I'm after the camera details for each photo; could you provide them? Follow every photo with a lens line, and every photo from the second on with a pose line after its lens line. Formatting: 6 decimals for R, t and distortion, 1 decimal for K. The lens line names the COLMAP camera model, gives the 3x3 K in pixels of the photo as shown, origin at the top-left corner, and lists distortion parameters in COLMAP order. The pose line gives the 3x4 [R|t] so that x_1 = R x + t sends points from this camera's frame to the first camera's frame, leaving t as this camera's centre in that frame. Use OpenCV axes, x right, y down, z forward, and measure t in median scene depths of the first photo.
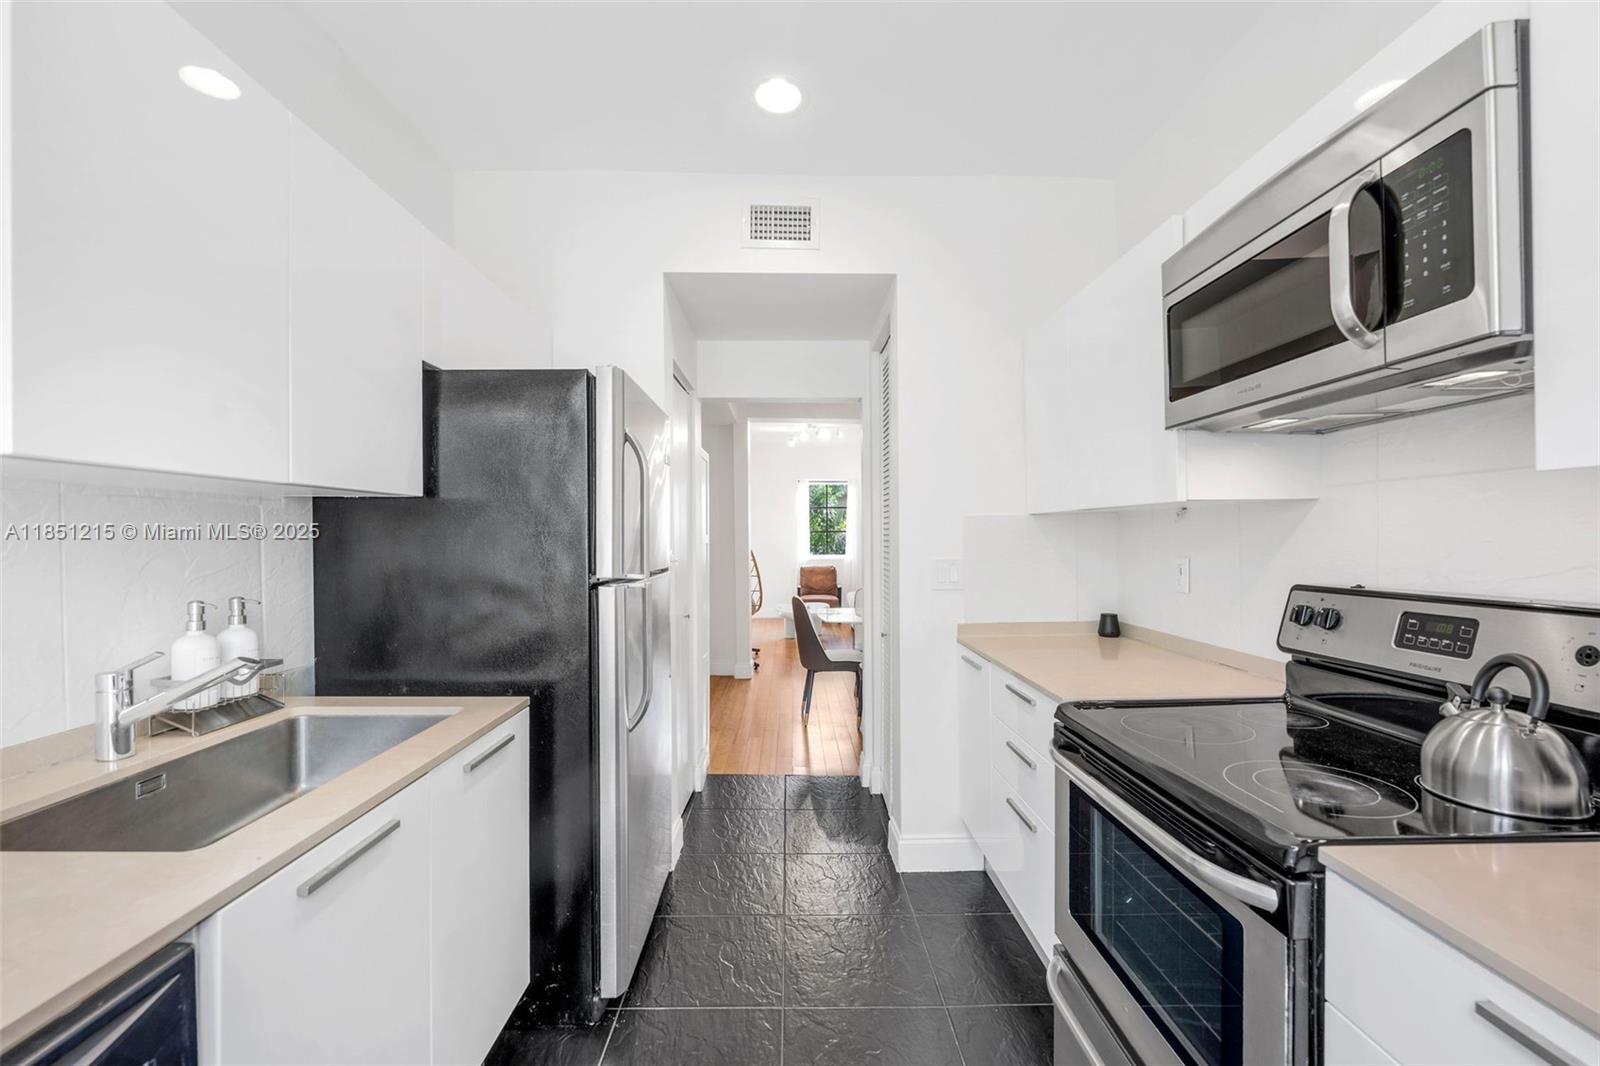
lens RADIAL K [[661.8, 0, 797.9], [0, 661.8, 538.8], [0, 0, 1]] dist [-0.001013, -0.000278]
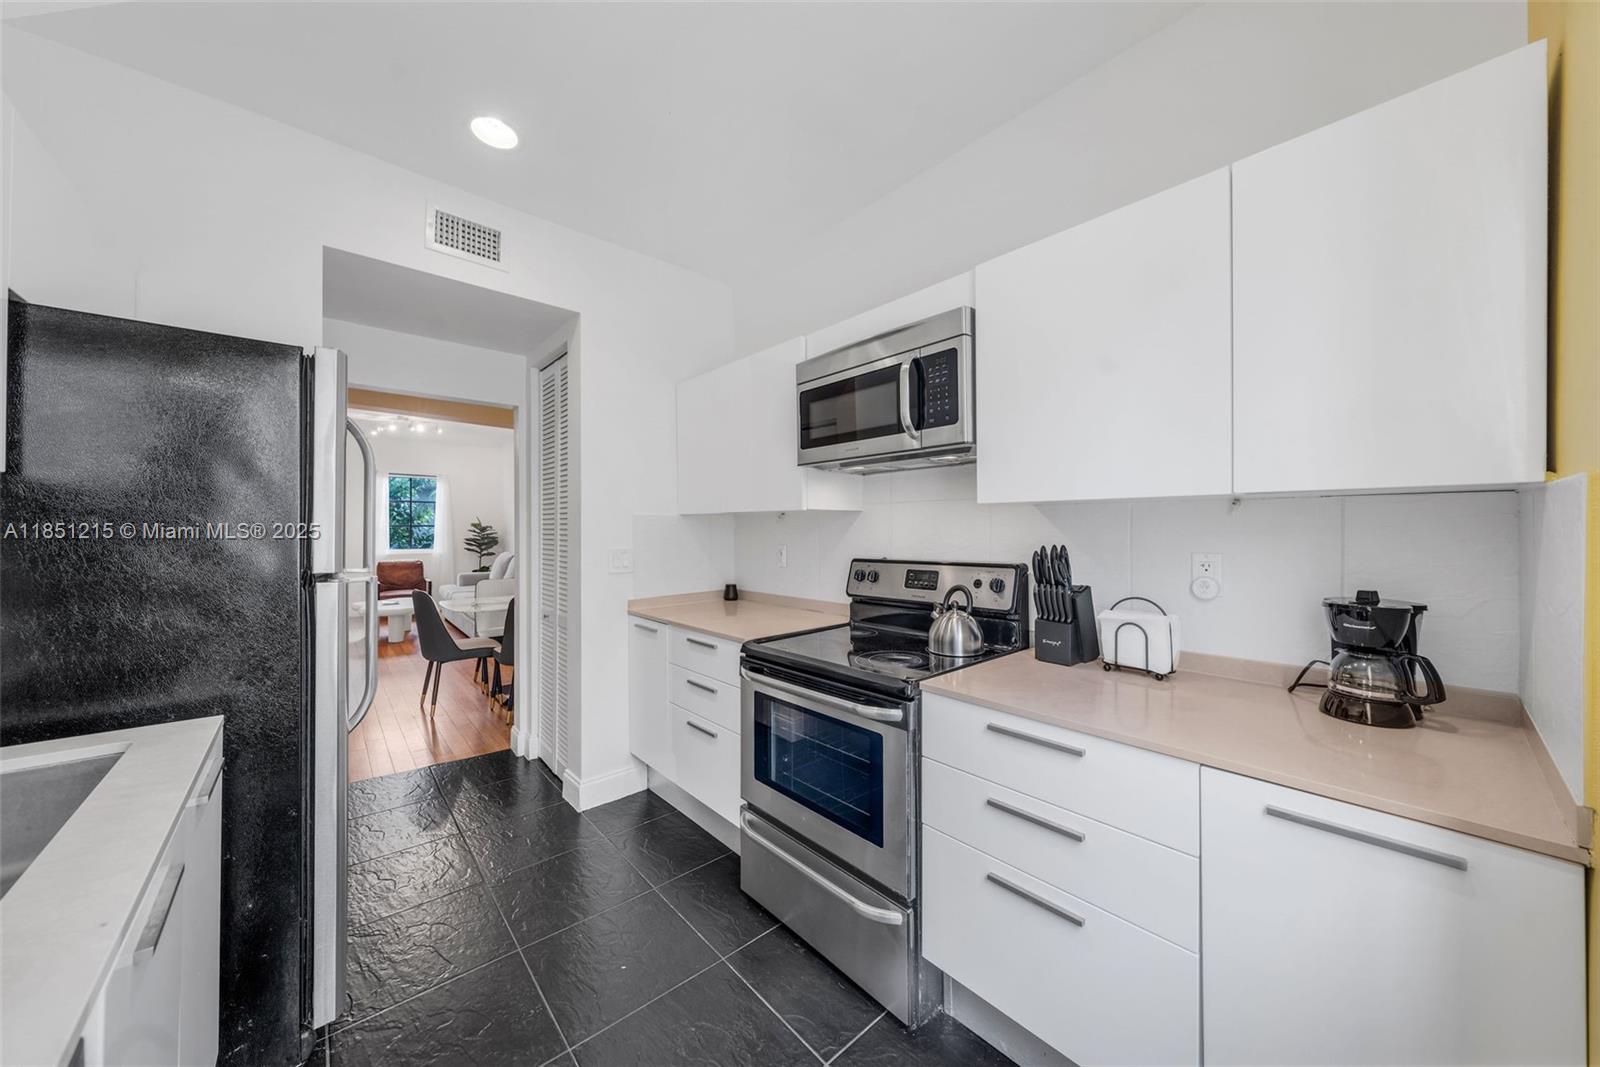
lens RADIAL K [[551.5, 0, 802.4], [0, 551.5, 525.7], [0, 0, 1]] dist [0.000451, -0.000014]
pose [[0.759000, 0.010407, 0.651007, -0.336851], [-0.001458, 0.999897, -0.014284, 0.002362], [-0.651089, 0.009892, 0.758937, -0.039286]]
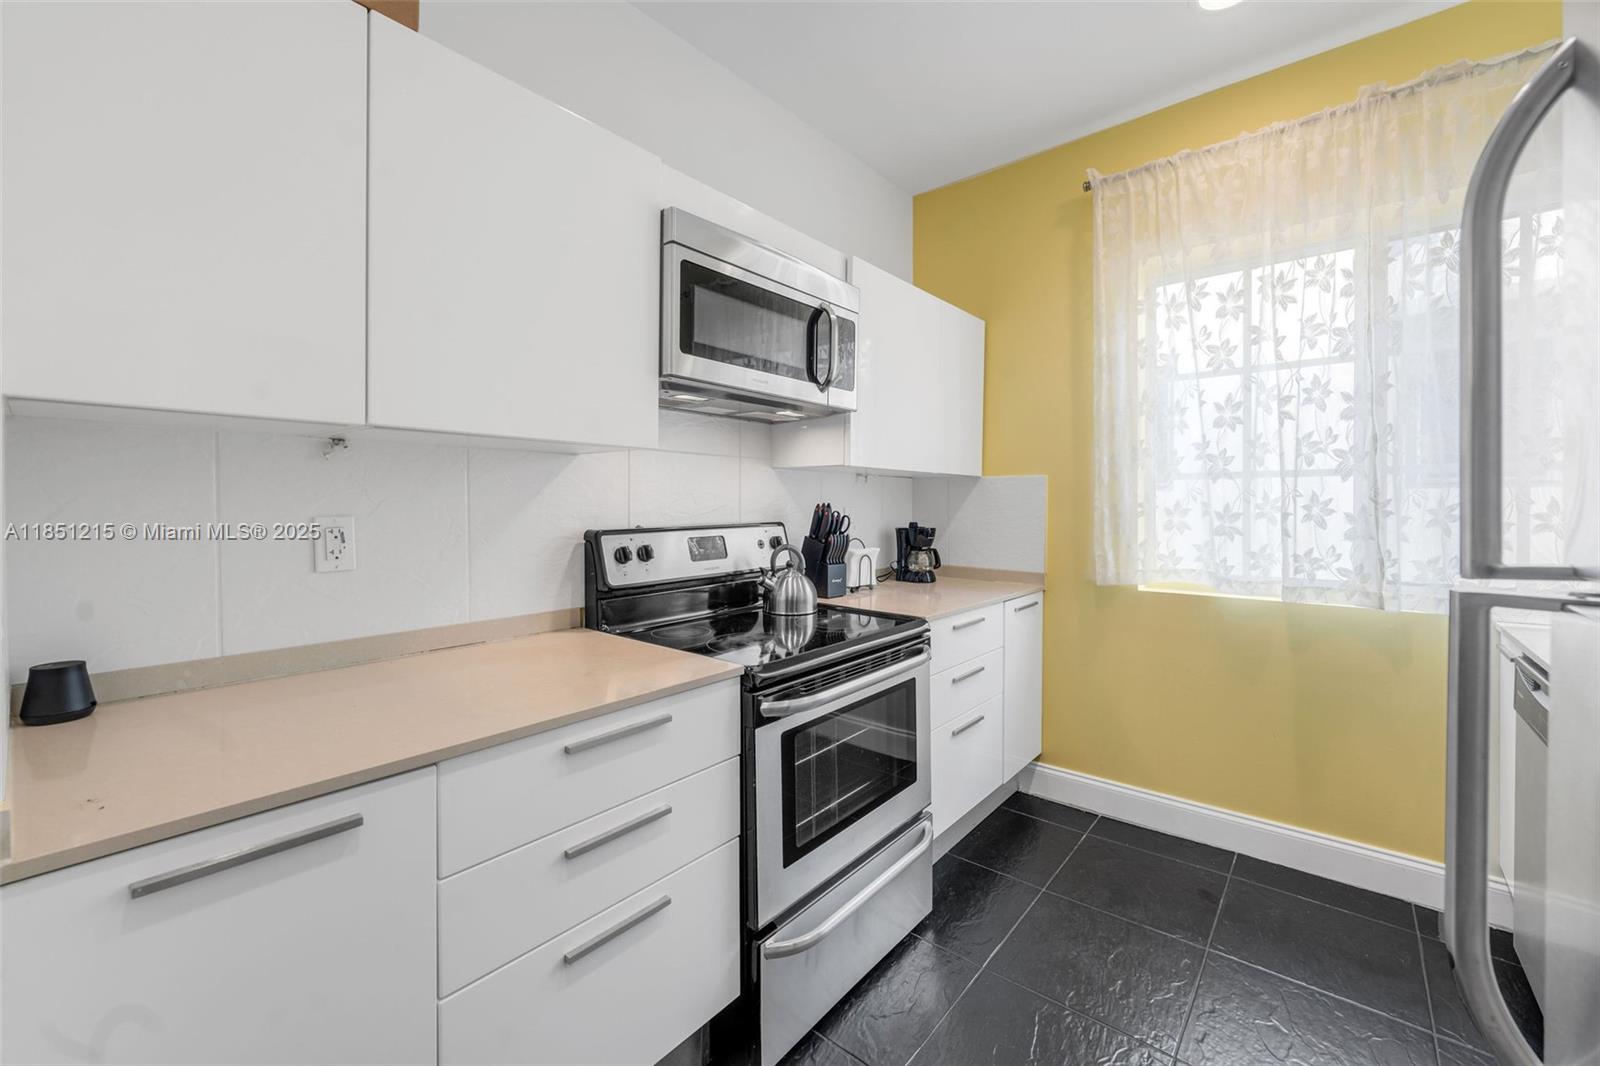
lens RADIAL K [[644.9, 0, 801.0], [0, 644.9, 509.8], [0, 0, 1]] dist [0.000602, 0.000022]
pose [[-0.755756, 0.009600, 0.654783, -0.227200], [0.012234, 0.999925, -0.000539, 0.041296], [-0.654739, 0.007604, -0.755817, 1.683669]]
